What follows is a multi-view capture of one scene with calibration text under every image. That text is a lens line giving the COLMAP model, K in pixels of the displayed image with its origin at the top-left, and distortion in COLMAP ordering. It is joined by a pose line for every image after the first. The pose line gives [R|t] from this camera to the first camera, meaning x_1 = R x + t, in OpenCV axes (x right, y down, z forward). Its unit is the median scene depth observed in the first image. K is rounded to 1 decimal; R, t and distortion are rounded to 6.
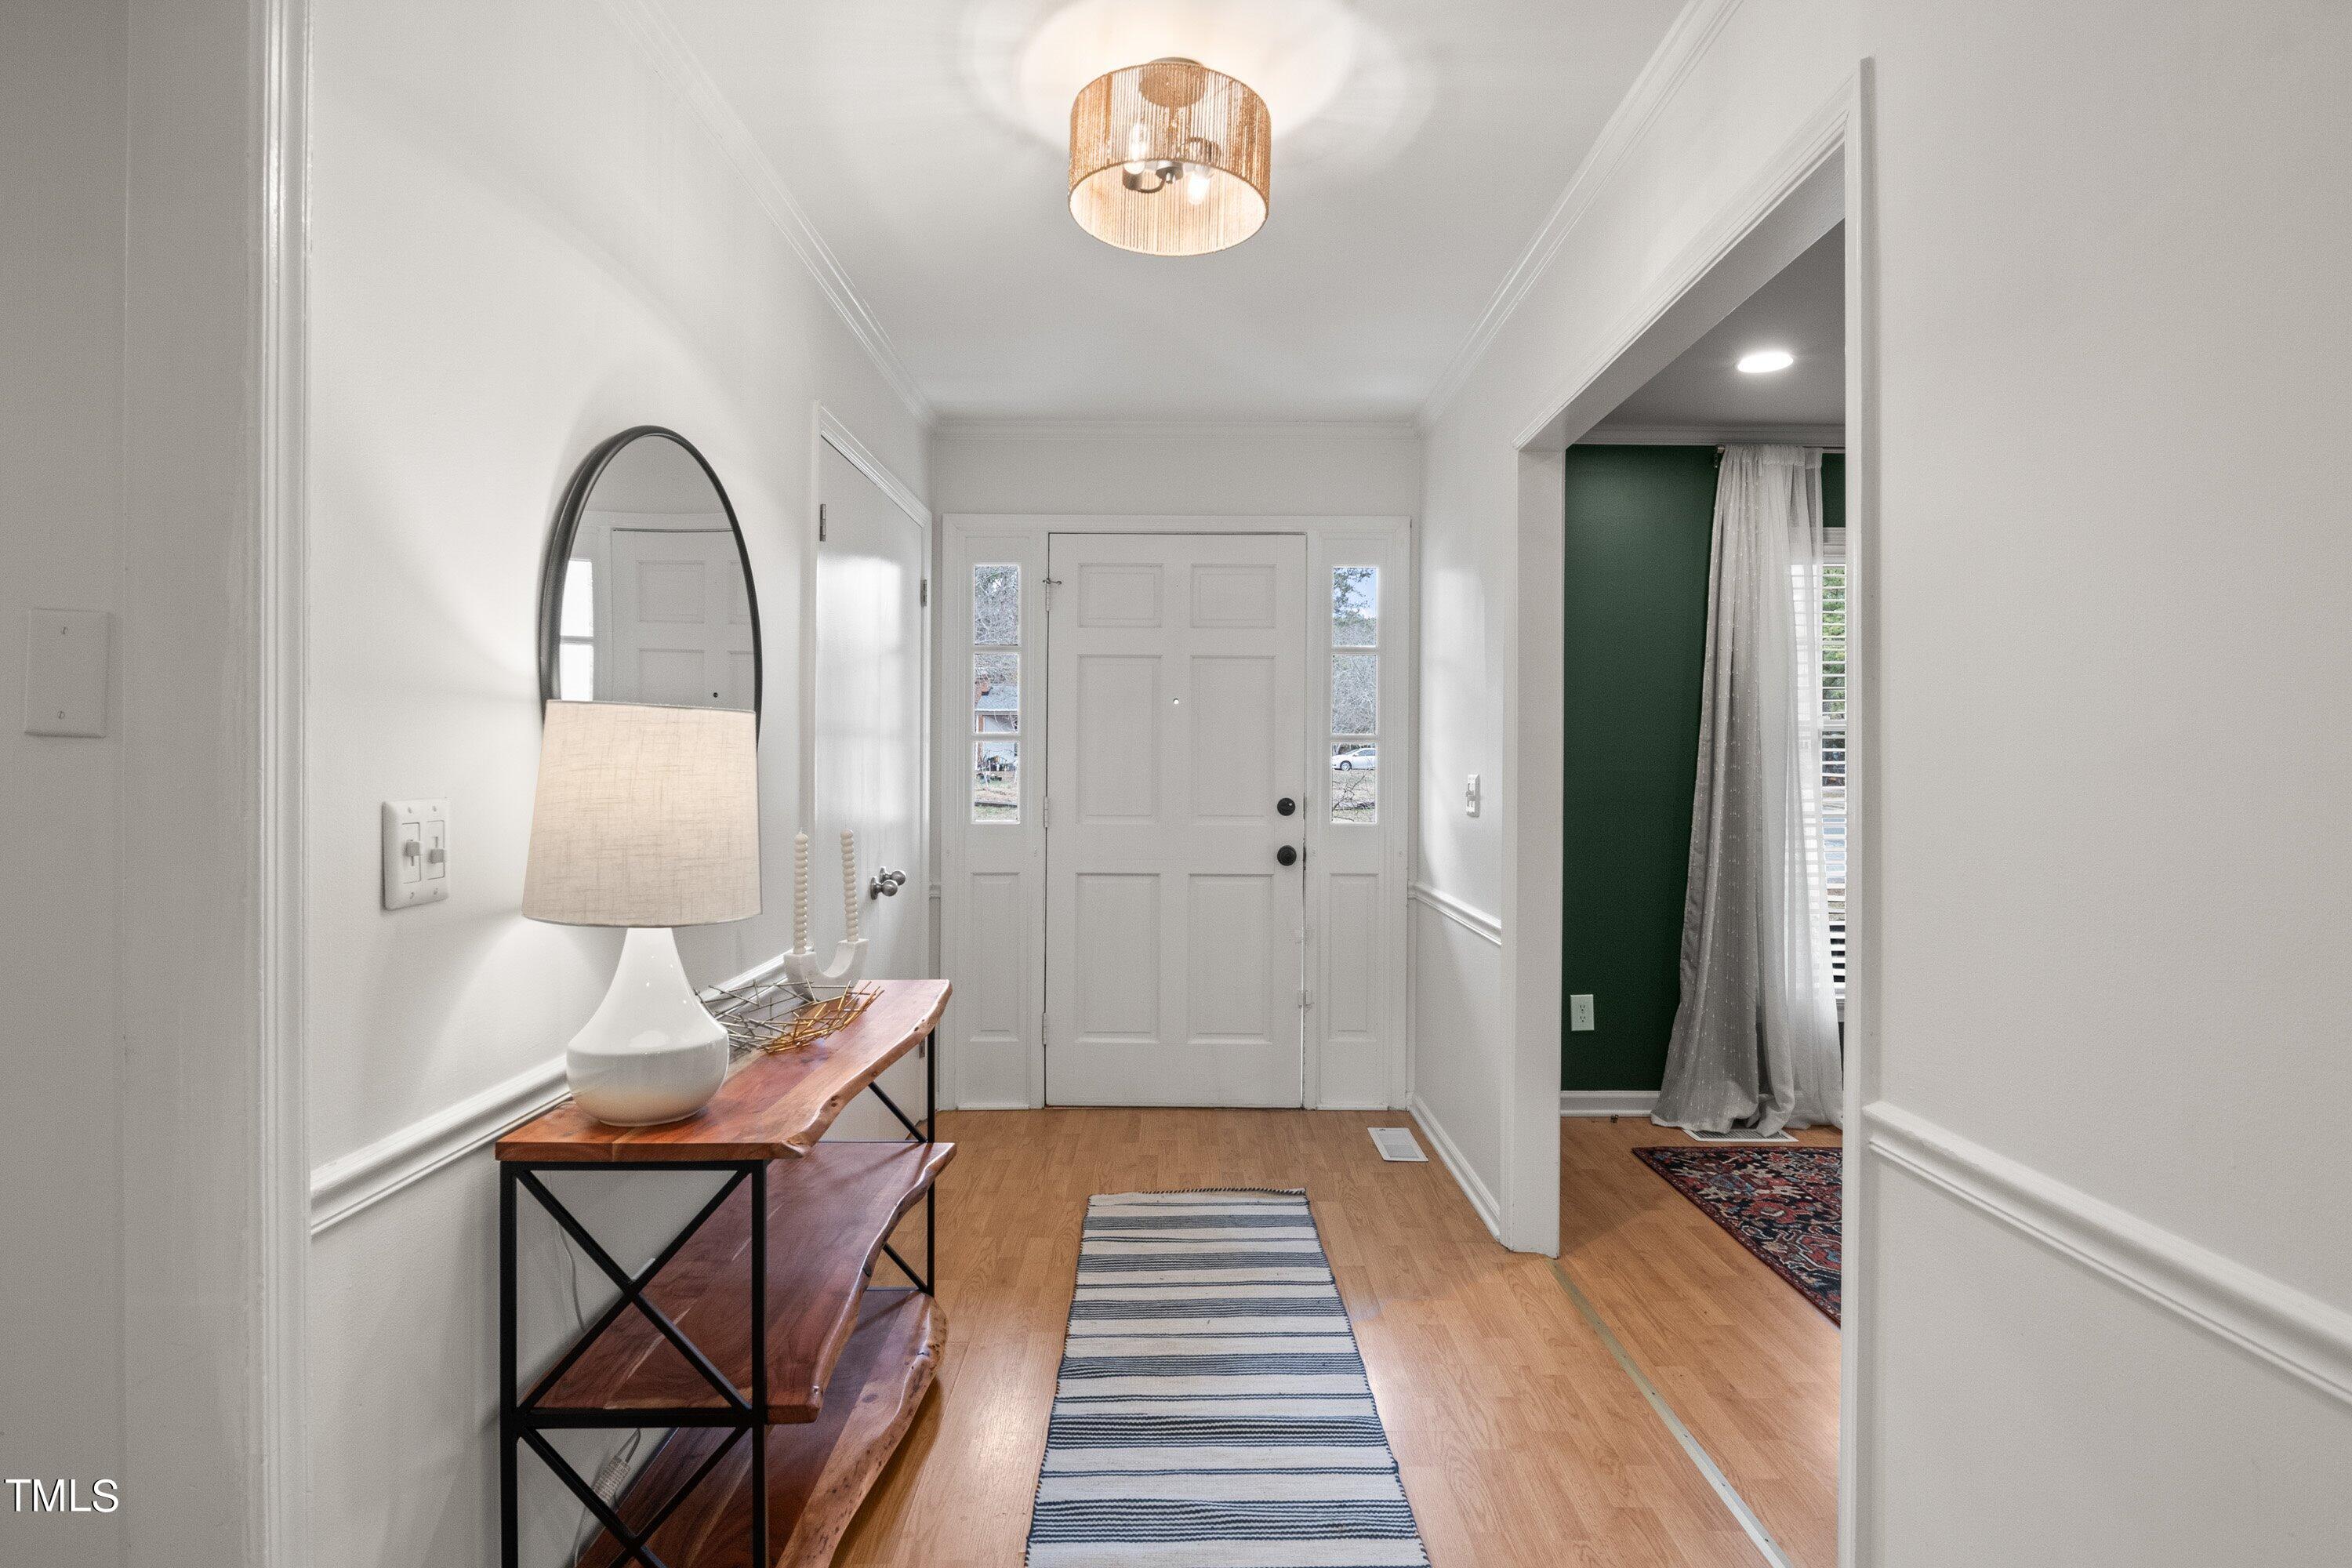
lens RADIAL K [[1202.2, 0, 1176.0], [0, 1202.2, 784.0], [0, 0, 1]] dist [-0.006132, 0.000399]
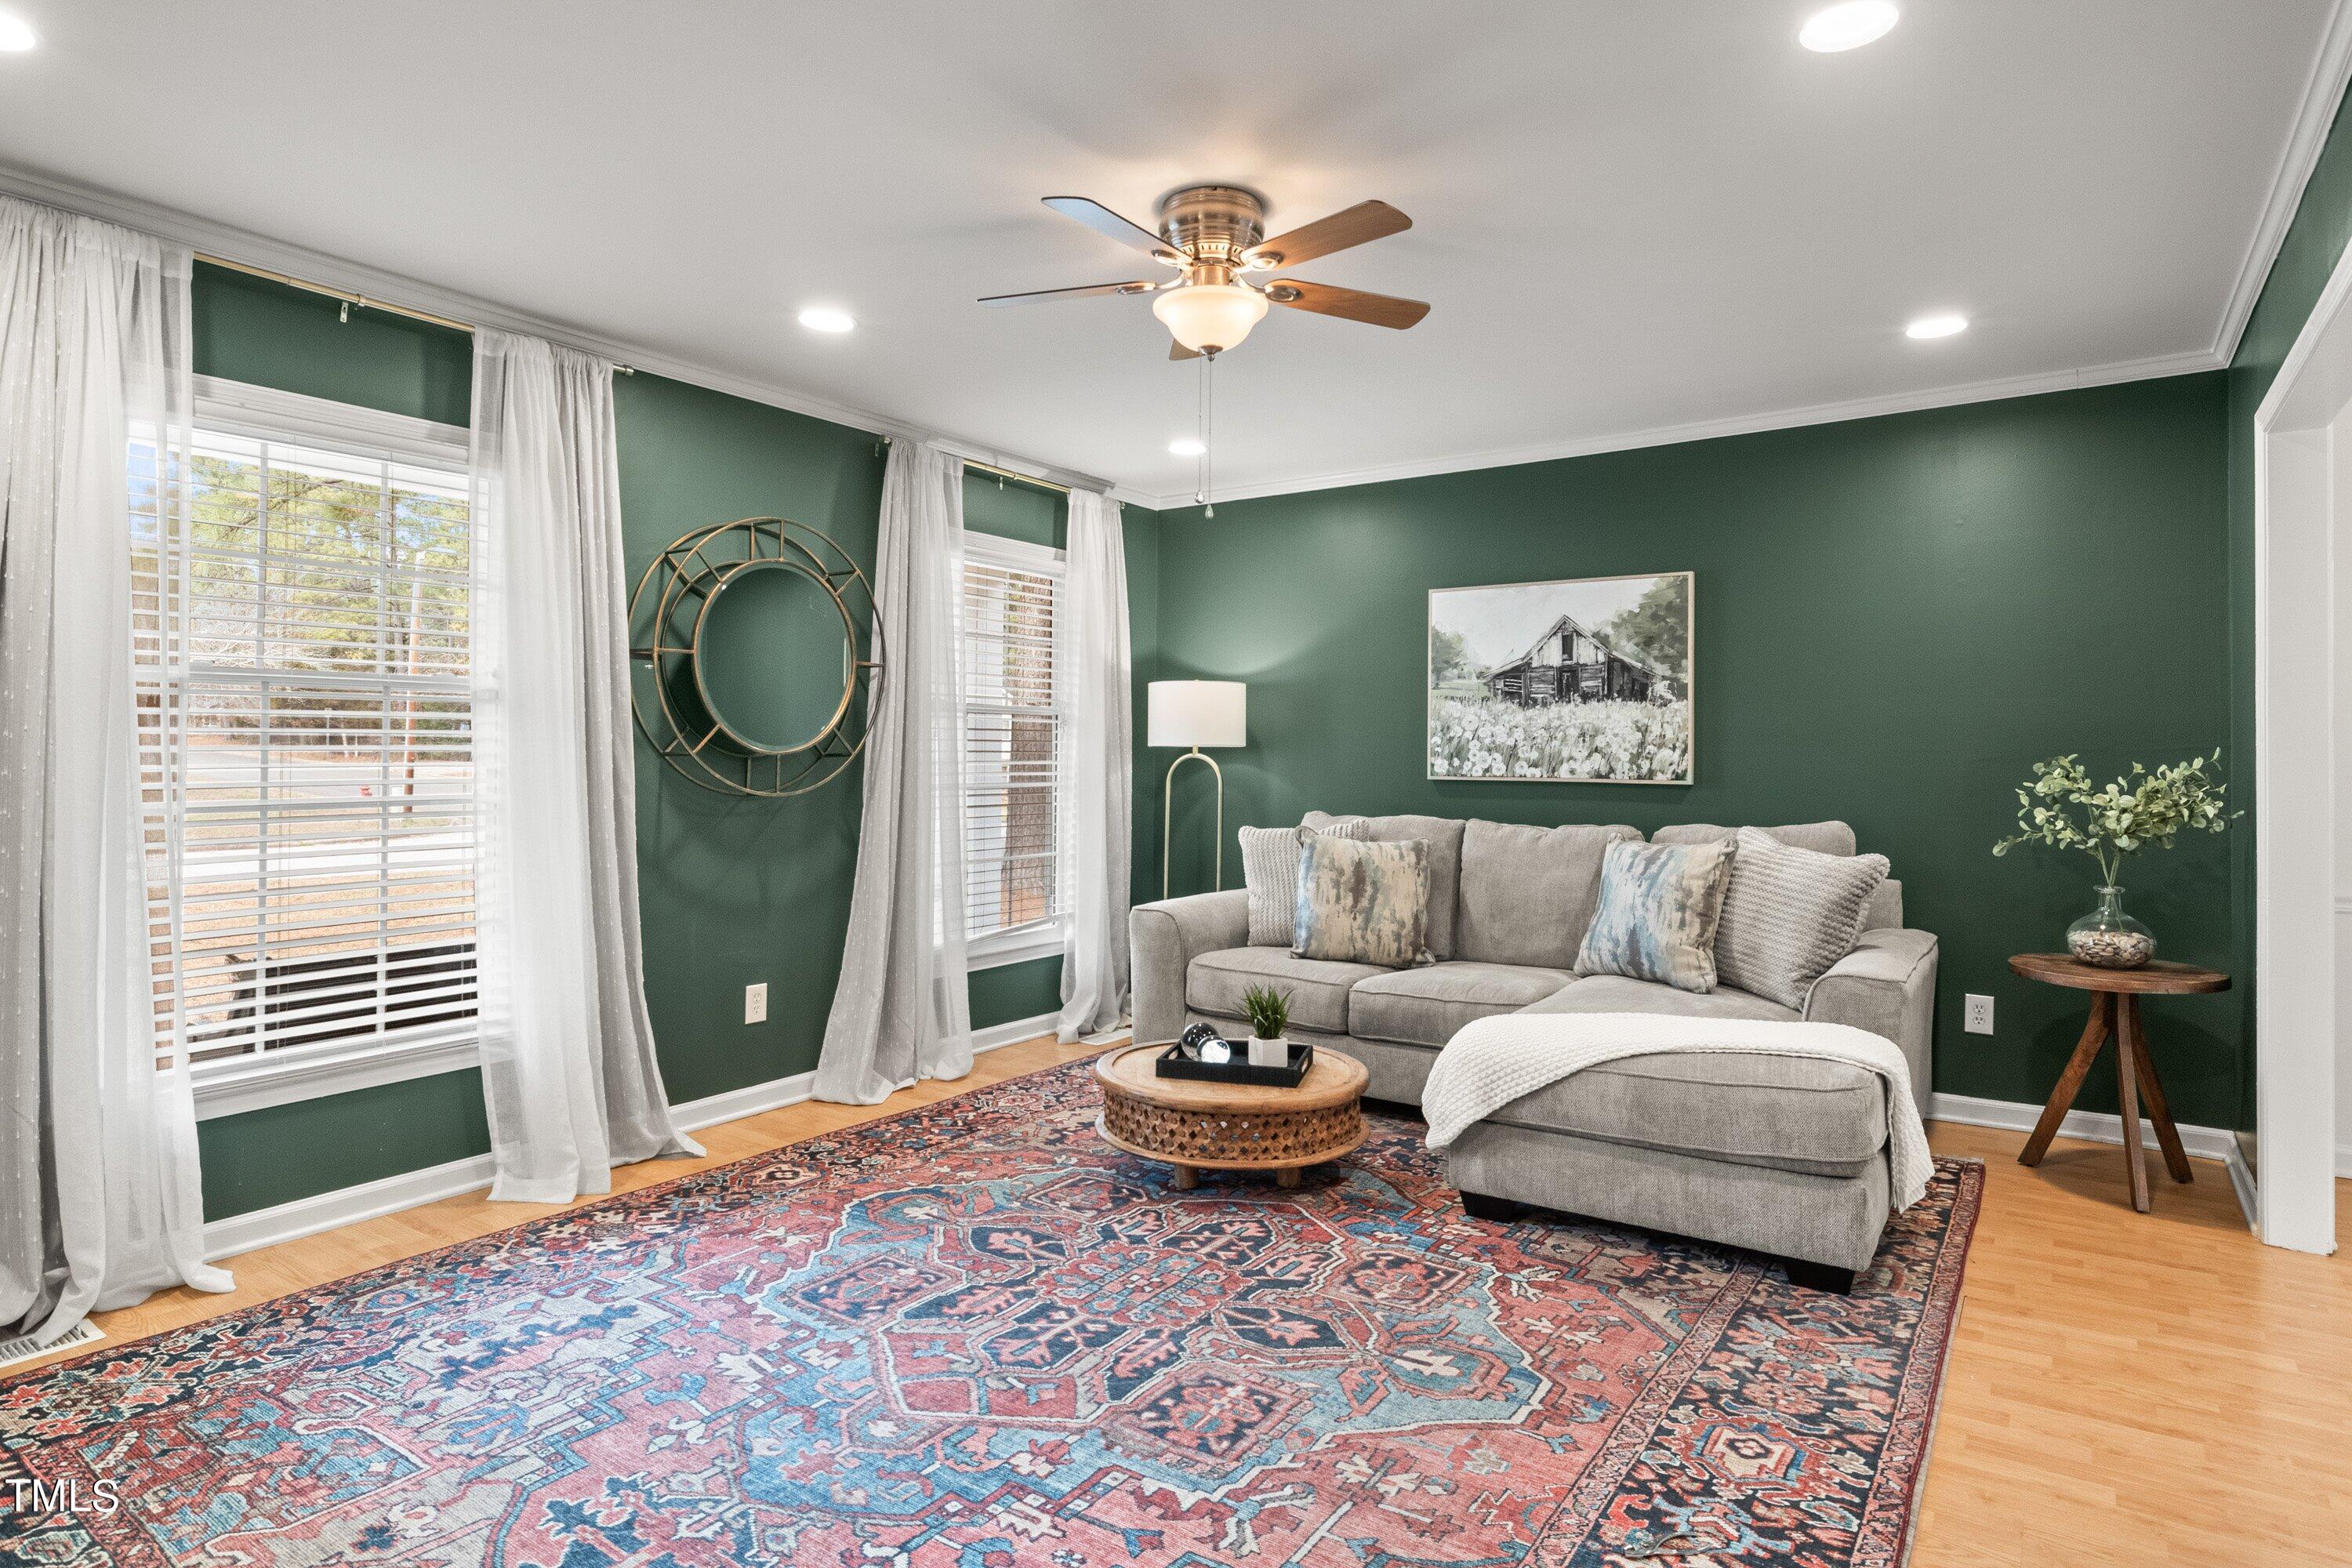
lens RADIAL K [[1263.4, 0, 1163.3], [0, 1263.4, 729.3], [0, 0, 1]] dist [-0.006967, 0.000641]
pose [[0.584440, 0.016812, 0.811263, 0.297859], [0.000977, 0.999770, -0.021423, -0.001658], [-0.811436, 0.013313, 0.584289, 0.168175]]
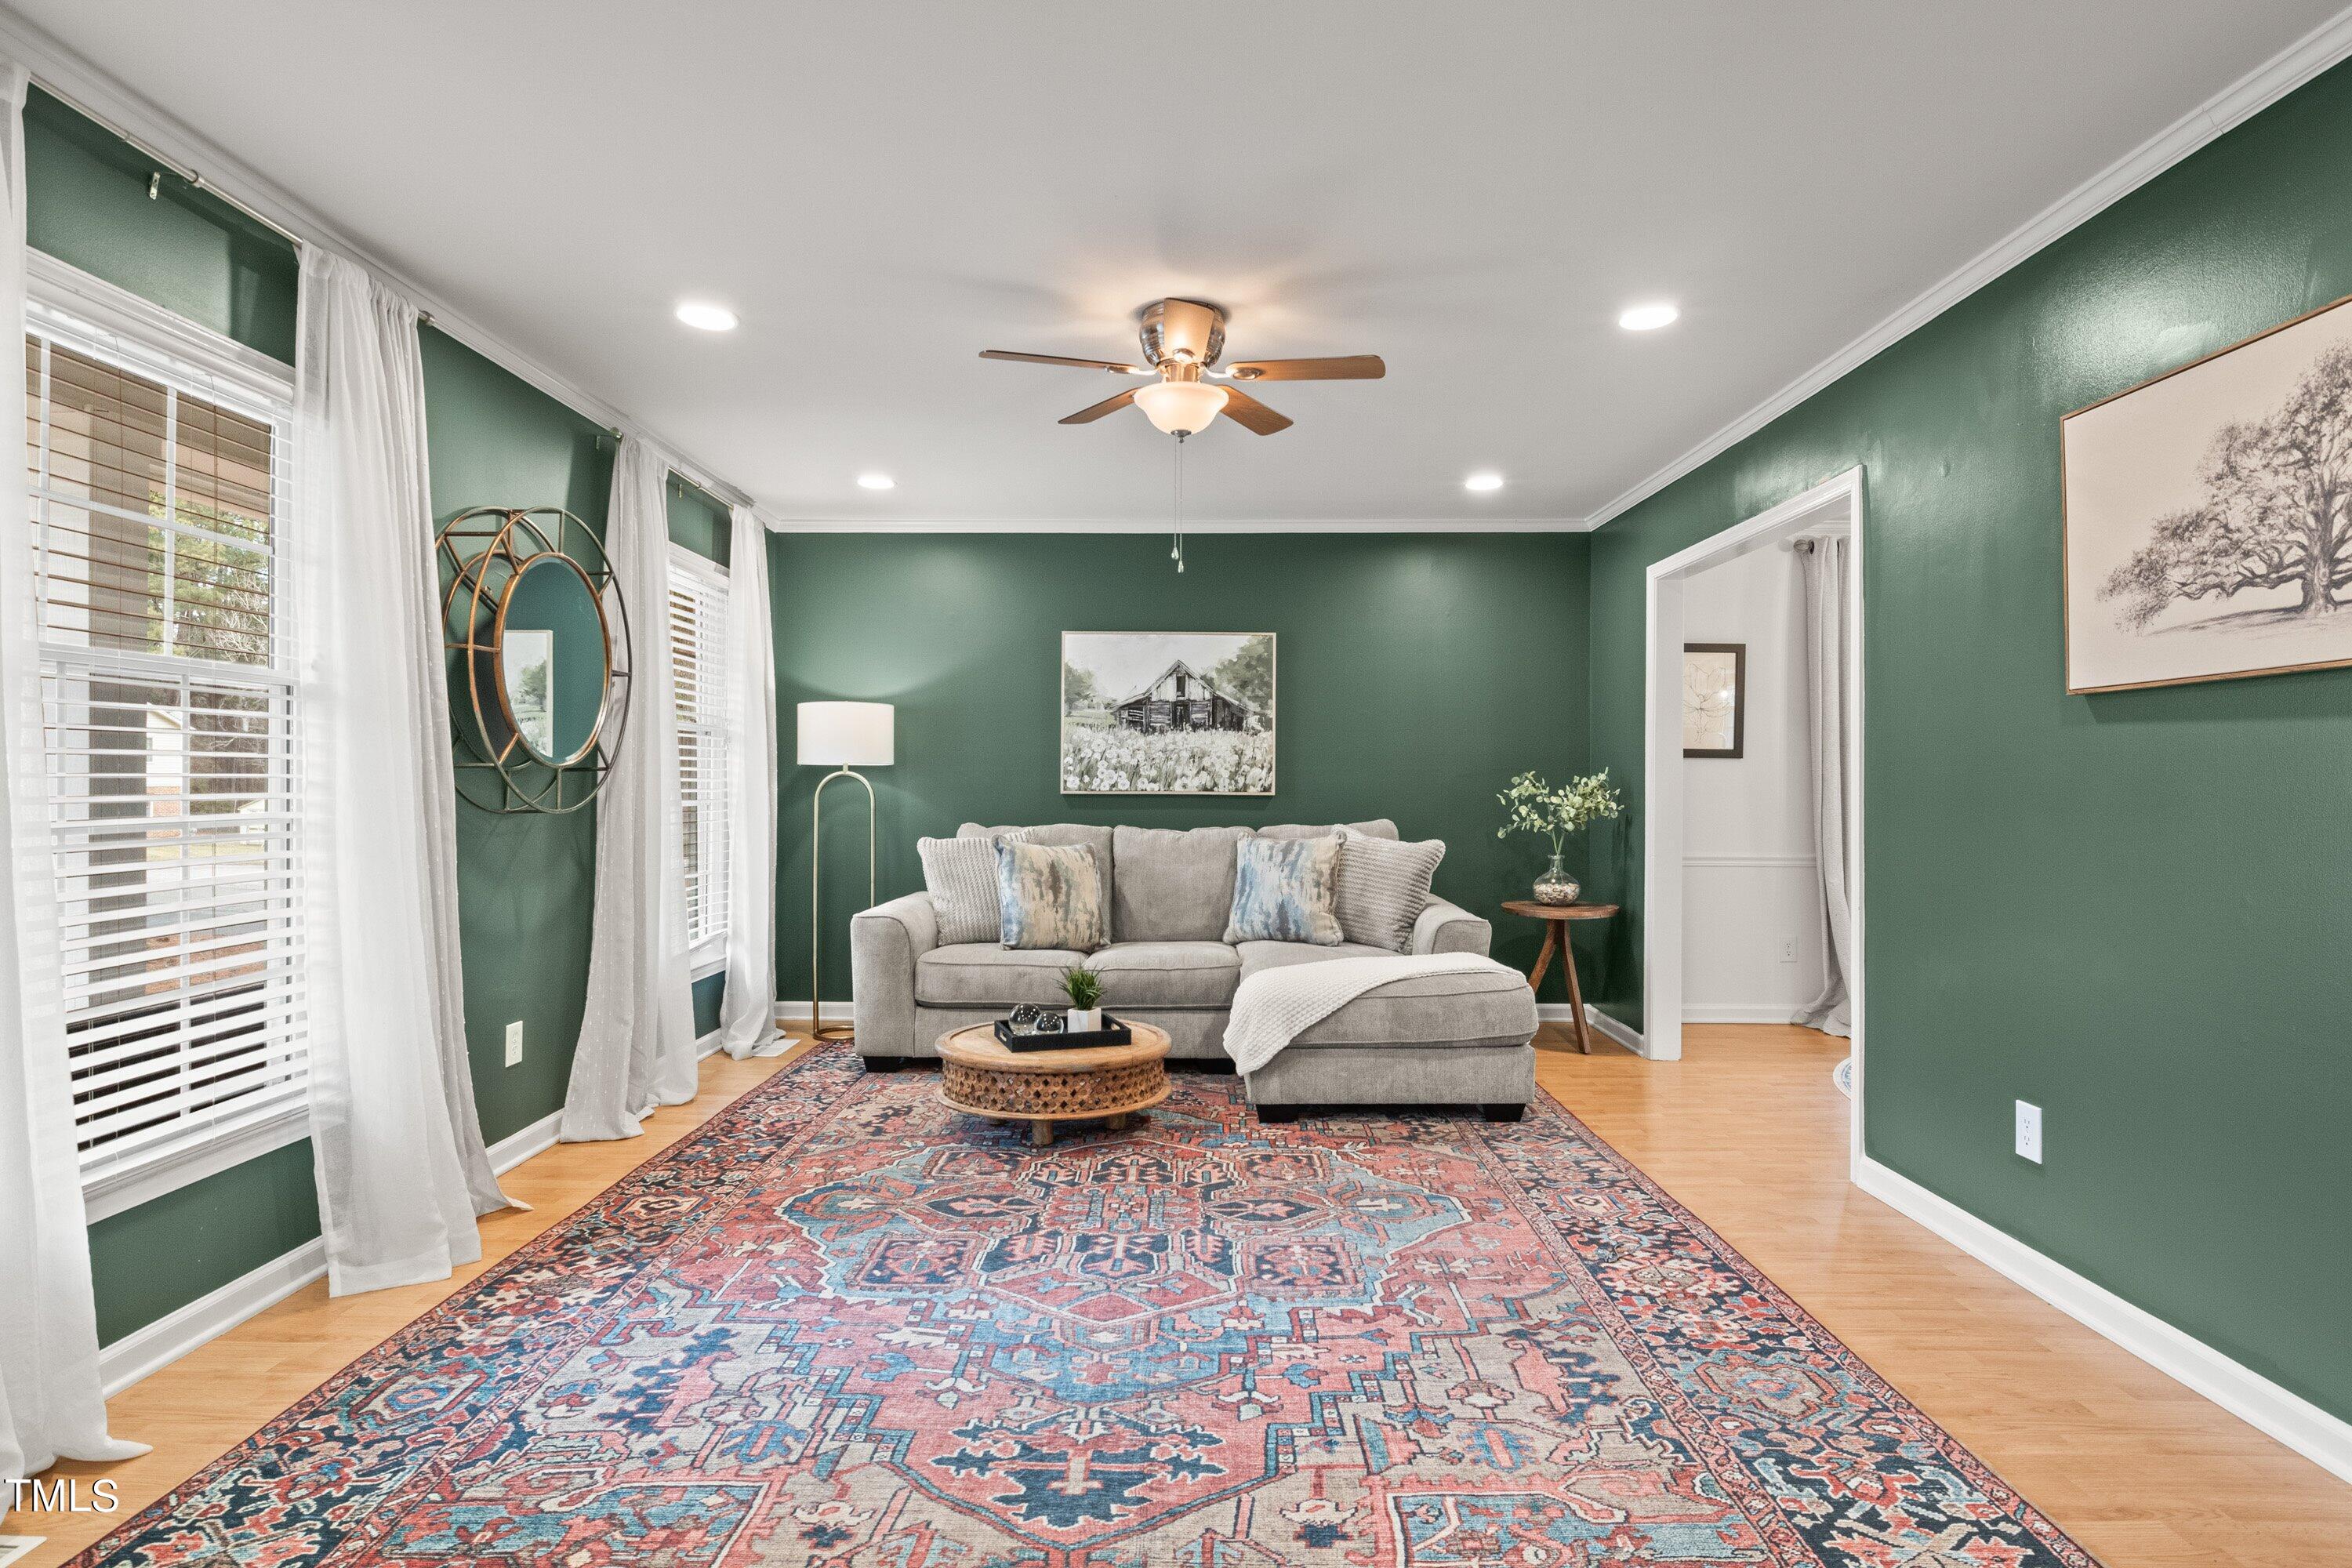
lens RADIAL K [[1202.2, 0, 1176.0], [0, 1202.2, 784.0], [0, 0, 1]] dist [-0.006132, 0.000399]
pose [[0.019642, -0.002578, 0.999804, 0.069862], [0.002617, 0.999993, 0.002527, 0.007227], [-0.999804, 0.002567, 0.019648, 0.537131]]
